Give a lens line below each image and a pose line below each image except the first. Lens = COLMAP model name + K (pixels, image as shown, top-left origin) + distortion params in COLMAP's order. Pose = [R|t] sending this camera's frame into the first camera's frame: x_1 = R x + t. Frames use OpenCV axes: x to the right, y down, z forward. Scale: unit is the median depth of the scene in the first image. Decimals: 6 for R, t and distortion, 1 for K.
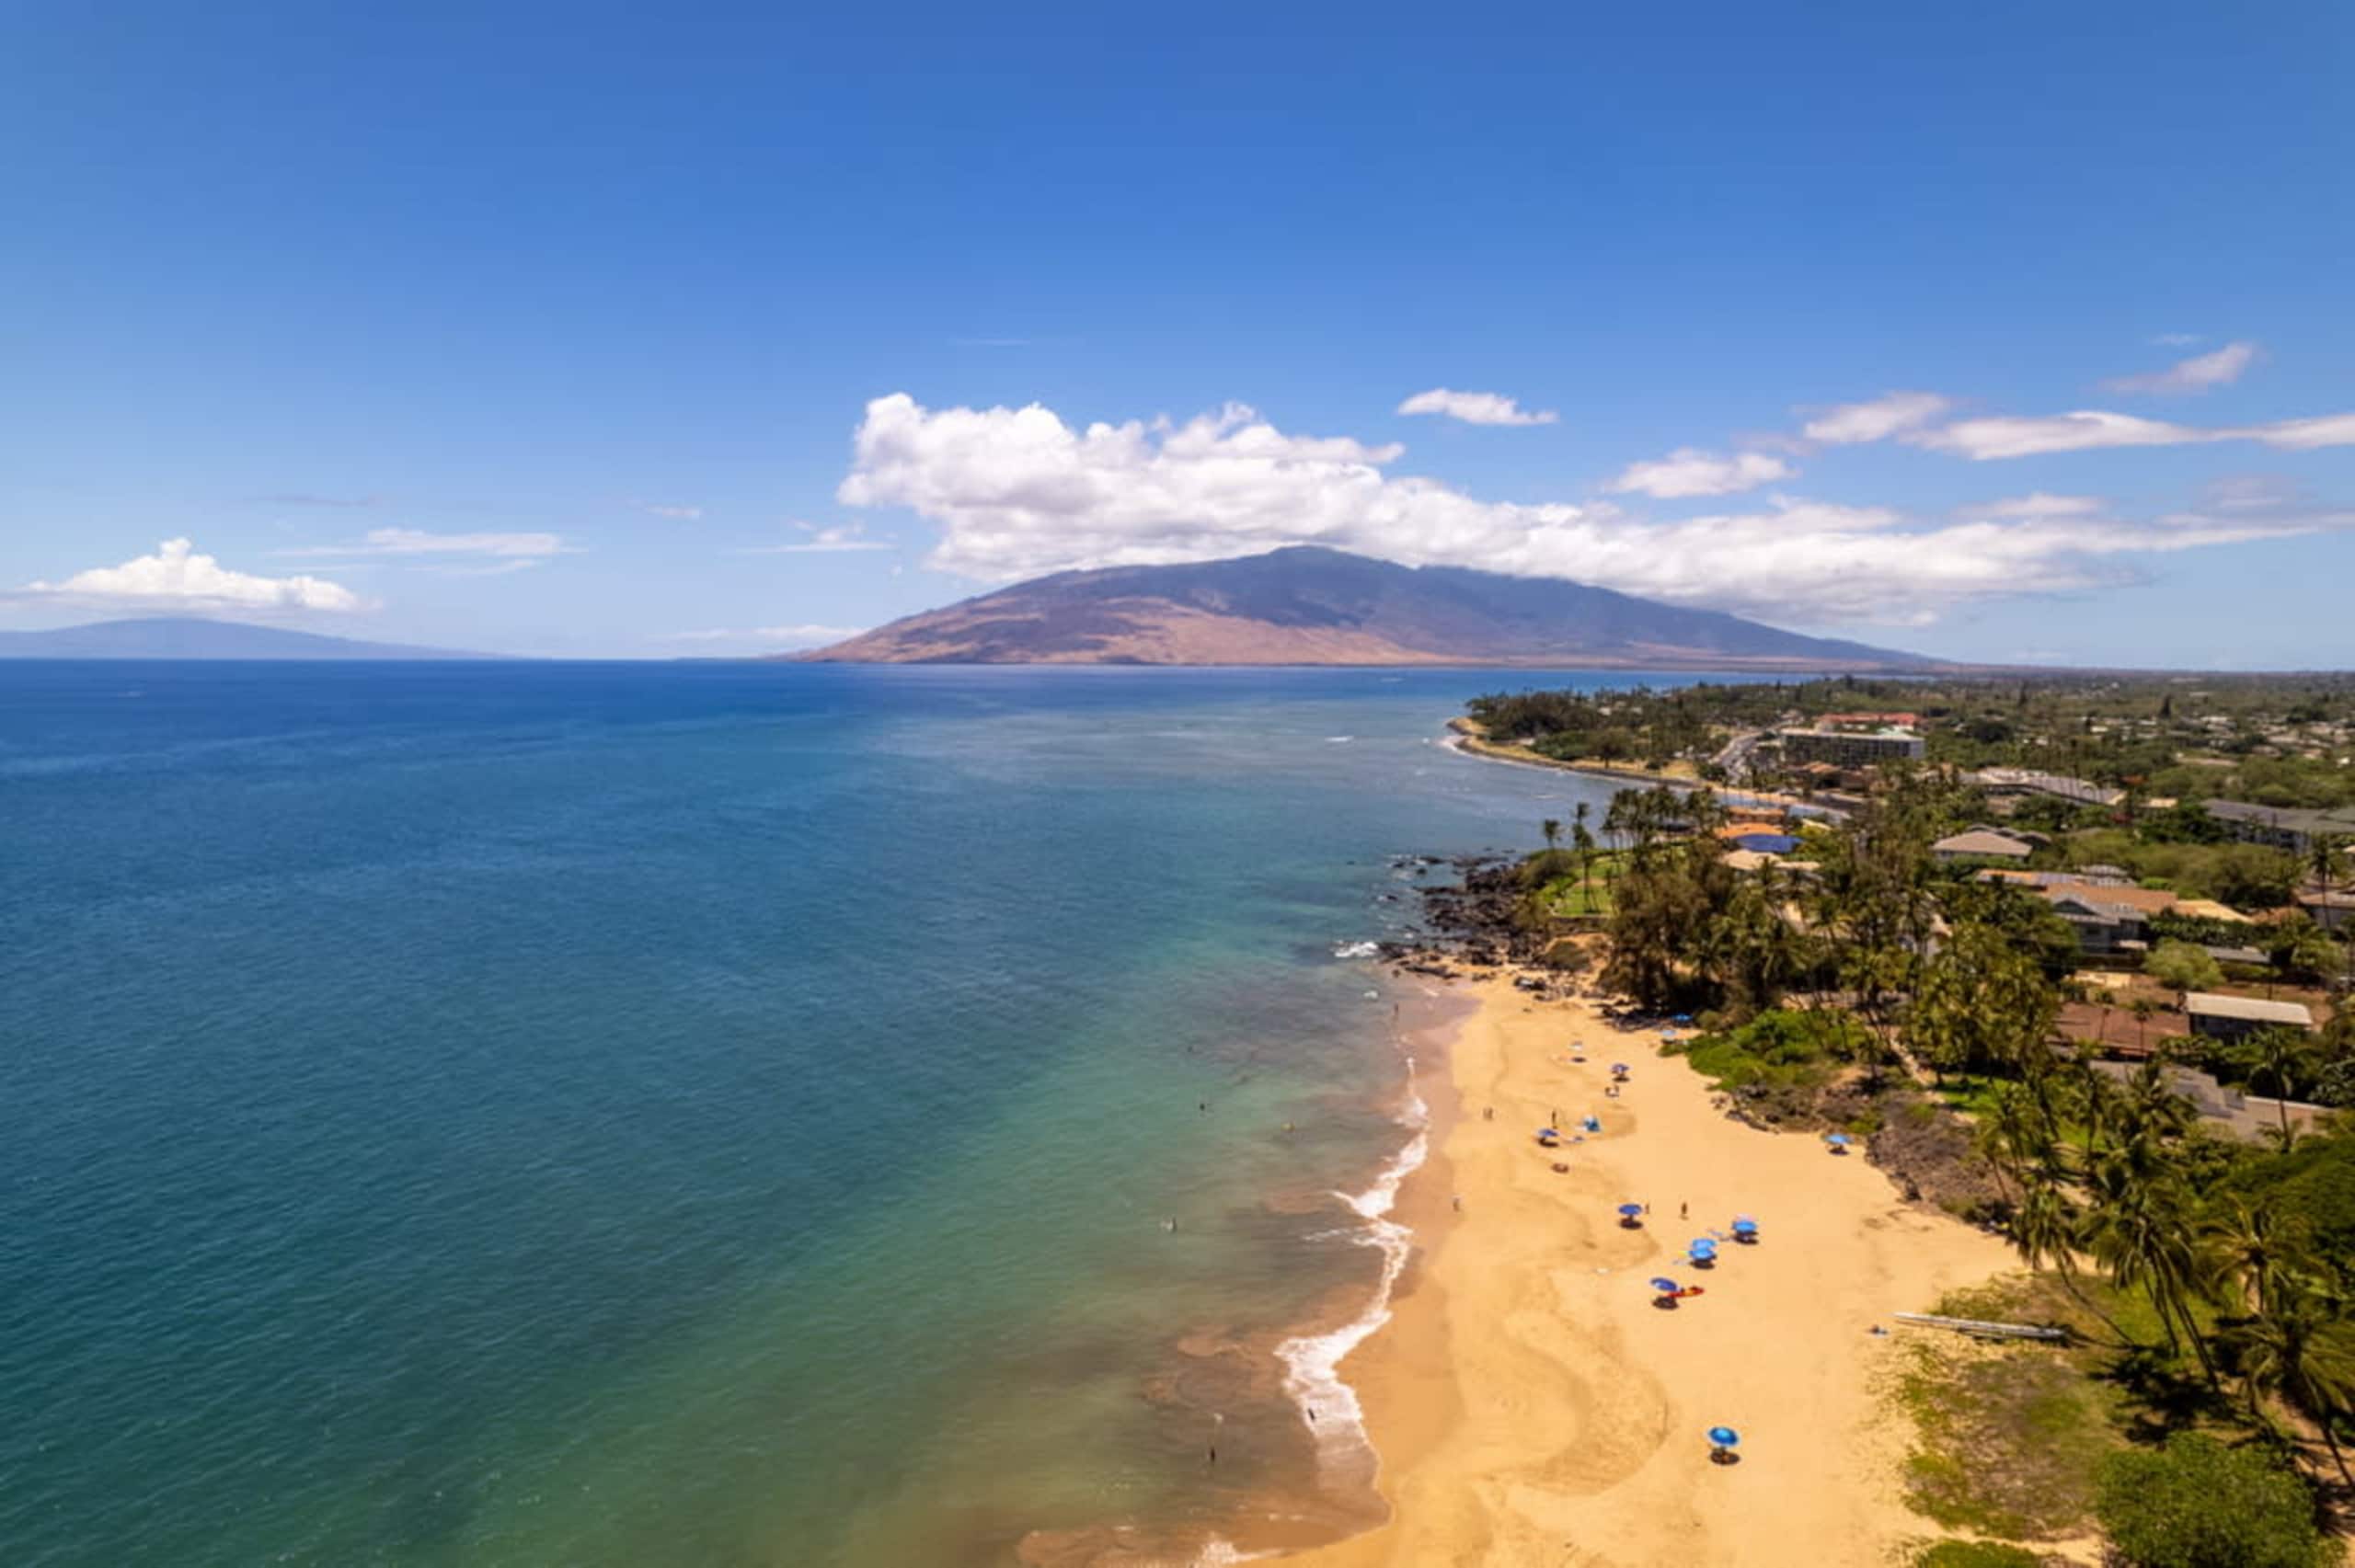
lens RADIAL K [[1508.1, 0, 1179.1], [0, 1508.1, 824.0], [0, 0, 1]] dist [-0.078778, 0.071243]
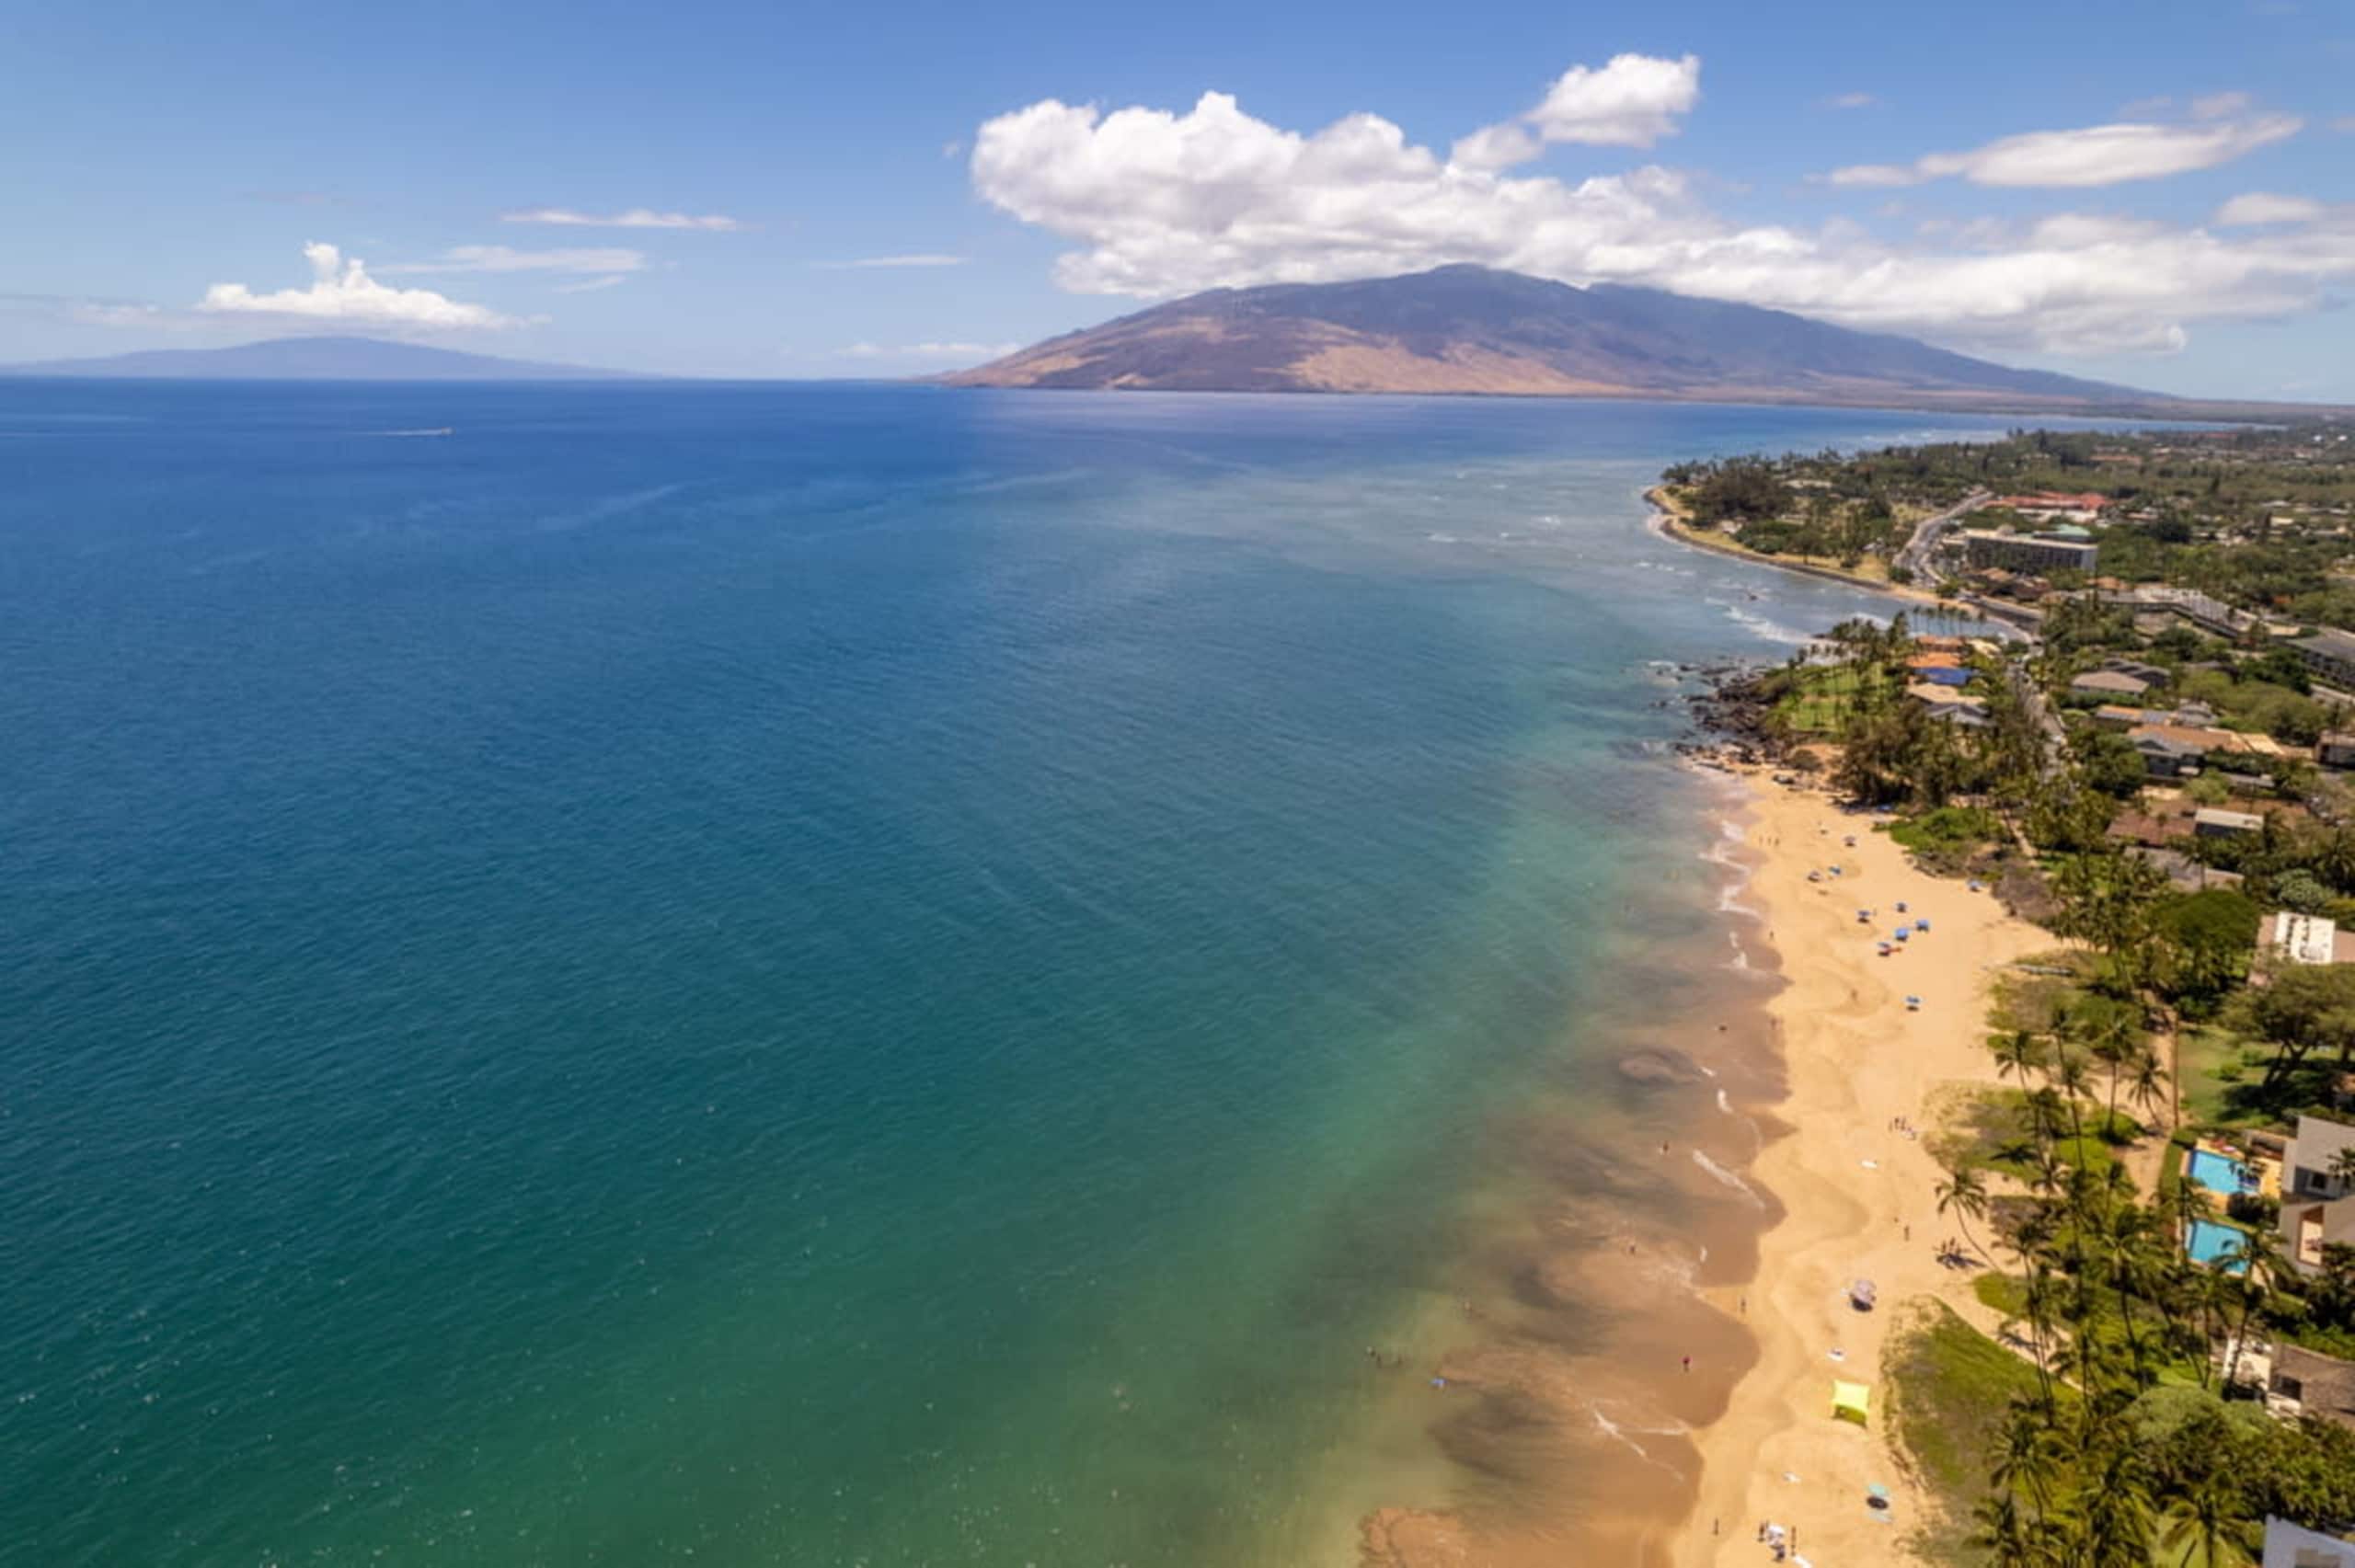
lens RADIAL K [[1508.1, 0, 1179.1], [0, 1508.1, 824.0], [0, 0, 1]] dist [-0.078778, 0.071243]
pose [[0.995578, 0.032334, -0.088195, -0.269420], [-0.015979, 0.983502, 0.180188, -0.124700], [0.092567, -0.177981, 0.979670, -0.623006]]
